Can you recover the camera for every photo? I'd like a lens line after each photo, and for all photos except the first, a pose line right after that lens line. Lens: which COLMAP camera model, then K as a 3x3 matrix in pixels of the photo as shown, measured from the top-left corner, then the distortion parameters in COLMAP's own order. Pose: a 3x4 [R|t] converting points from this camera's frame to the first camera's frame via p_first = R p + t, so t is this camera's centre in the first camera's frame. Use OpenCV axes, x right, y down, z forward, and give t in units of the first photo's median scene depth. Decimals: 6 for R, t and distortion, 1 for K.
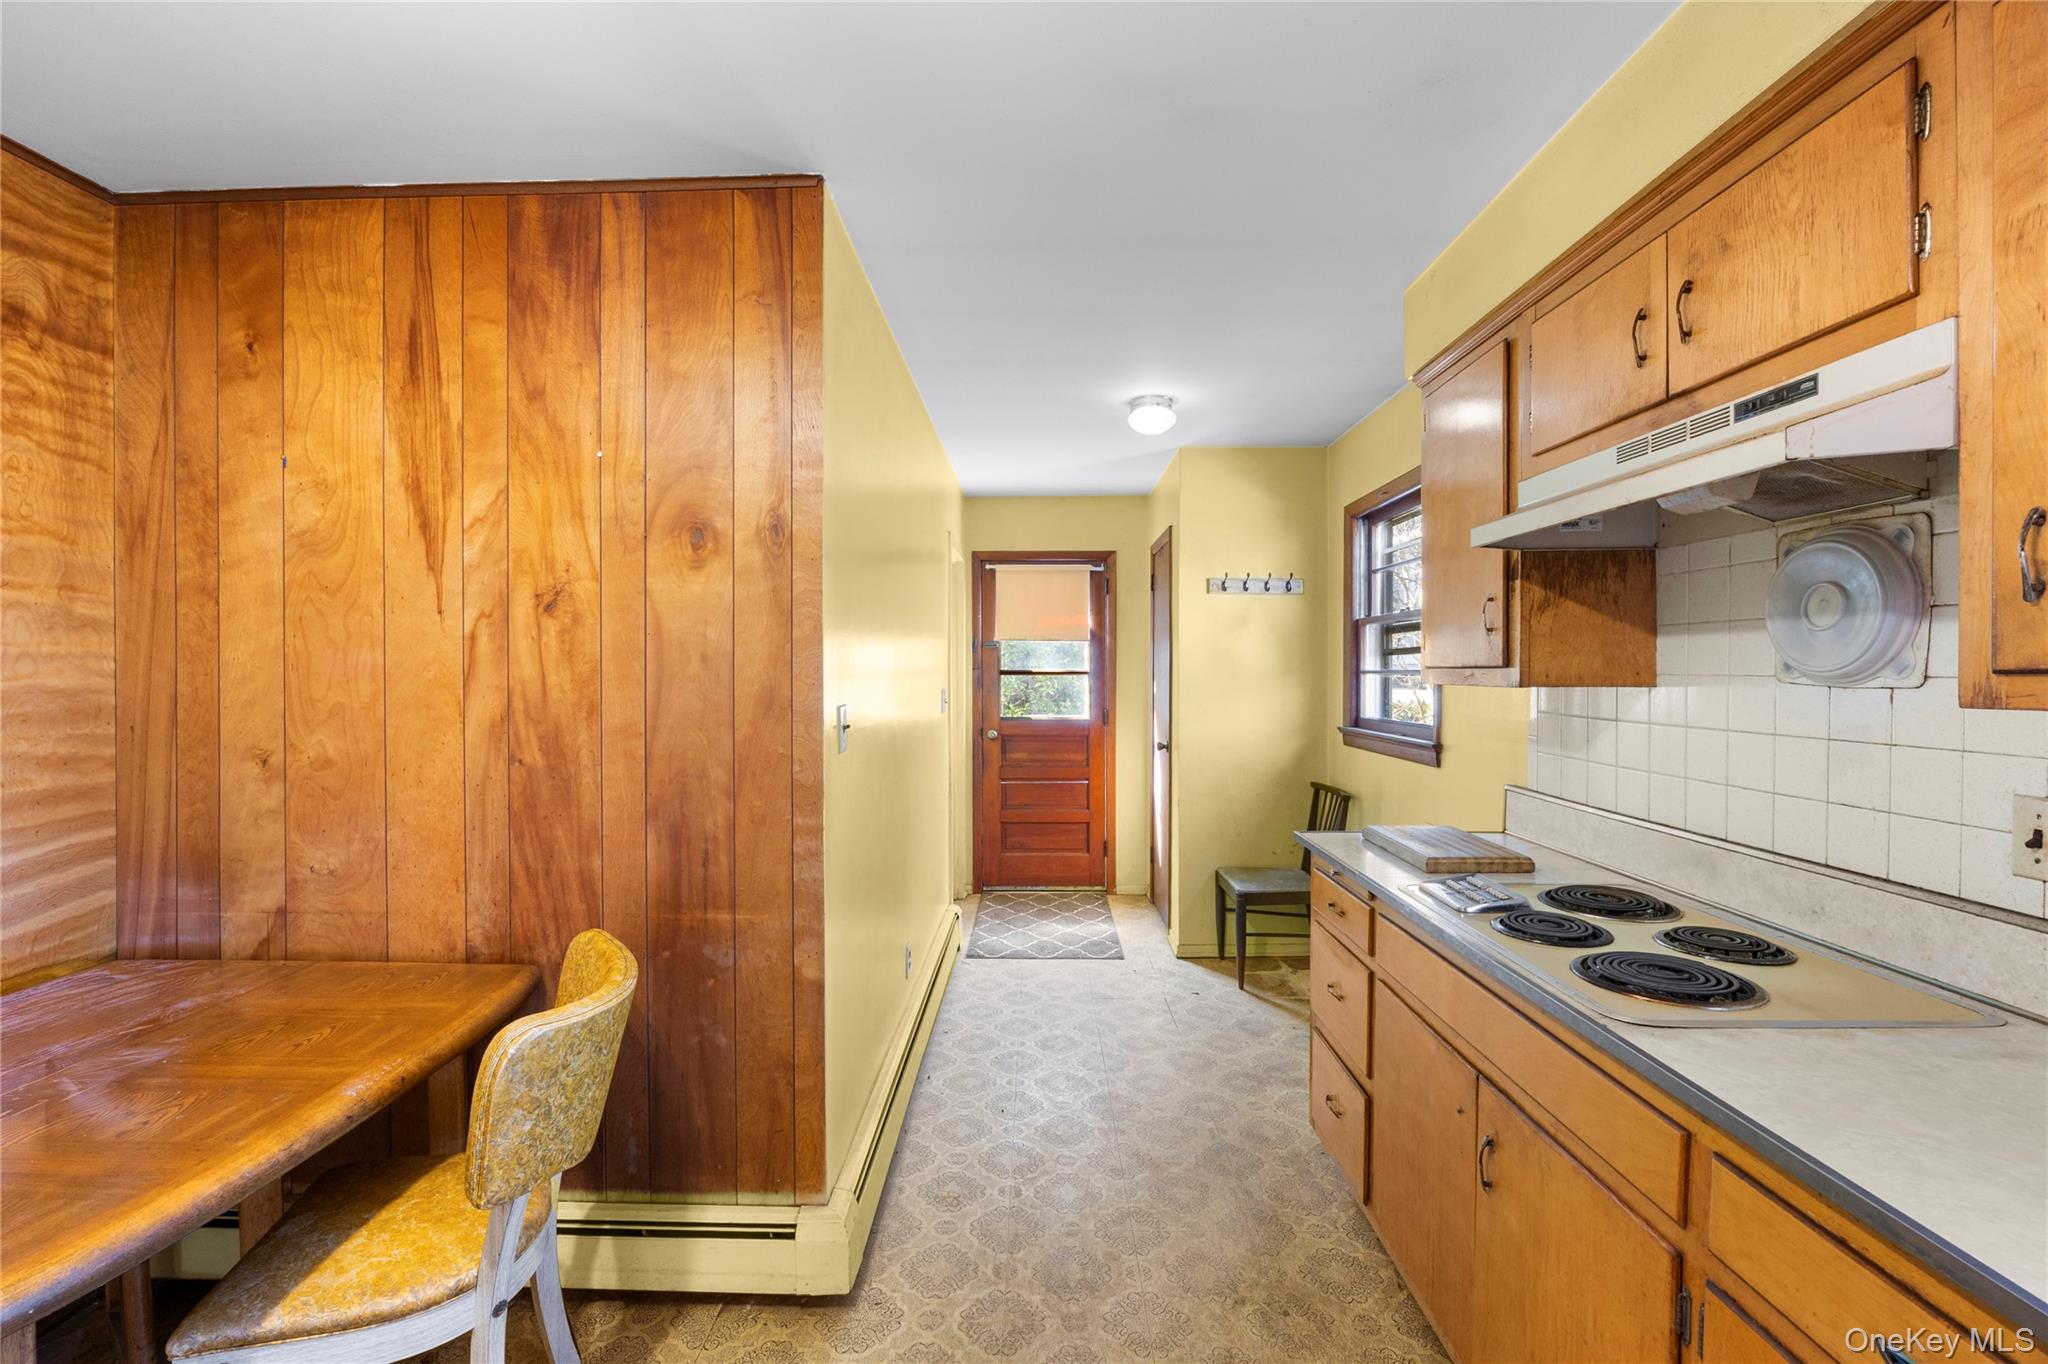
lens RADIAL K [[876.5, 0, 1017.1], [0, 876.5, 681.7], [0, 0, 1]] dist [-0.011885, 0.000228]
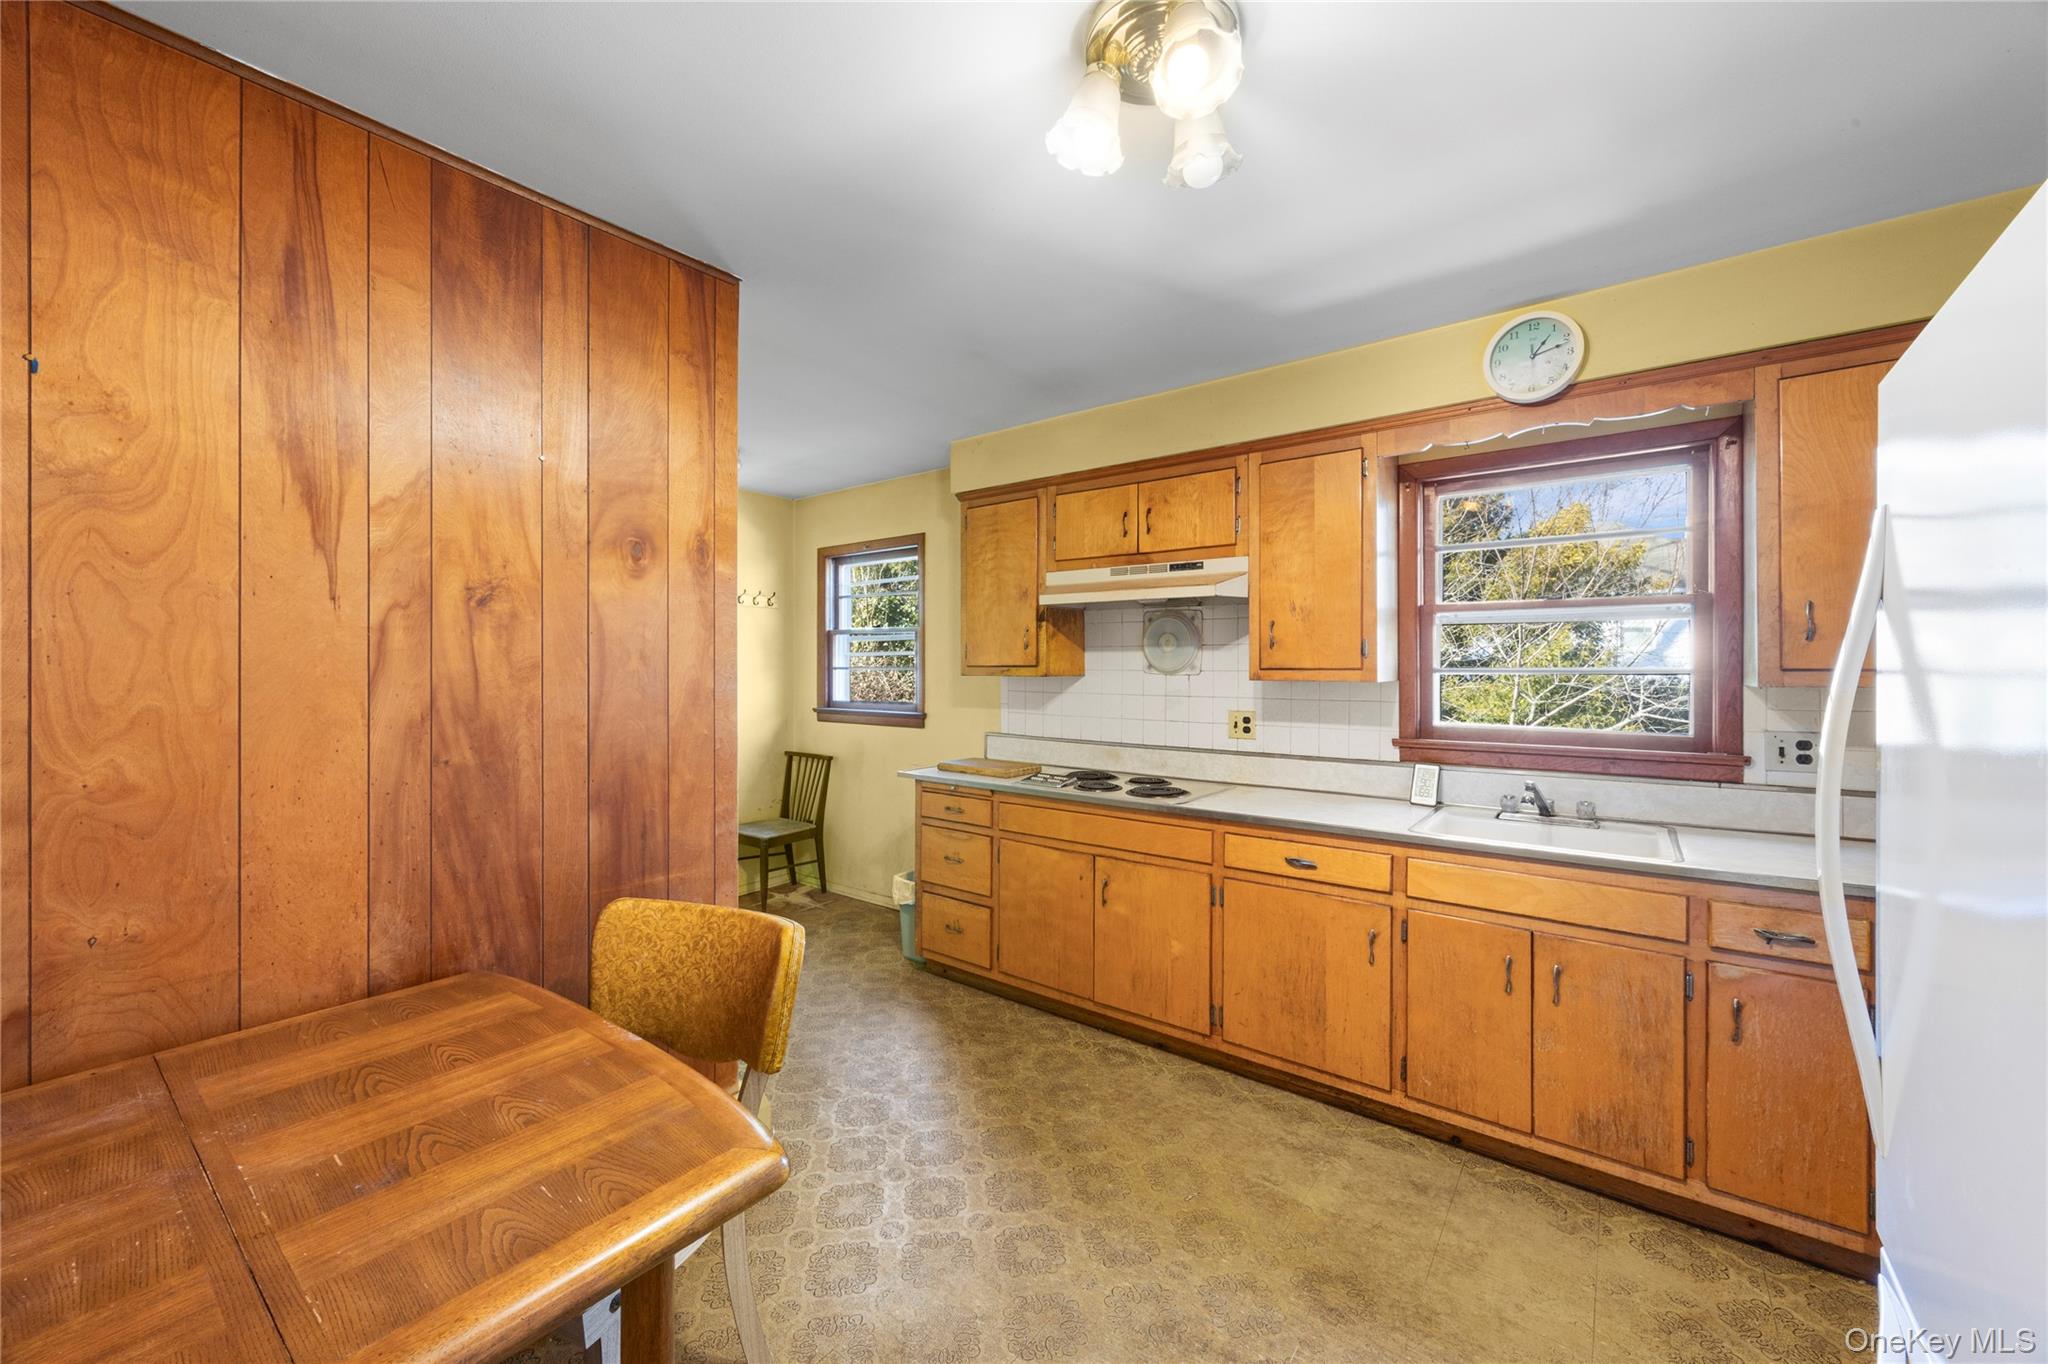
lens RADIAL K [[828.4, 0, 1023.8], [0, 828.4, 670.1], [0, 0, 1]] dist [-0.001433, -0.000434]
pose [[0.572444, -0.000576, 0.819944, -0.947215], [0.008177, 0.999954, -0.005005, 0.000969], [-0.819903, 0.009570, 0.572423, -0.027007]]
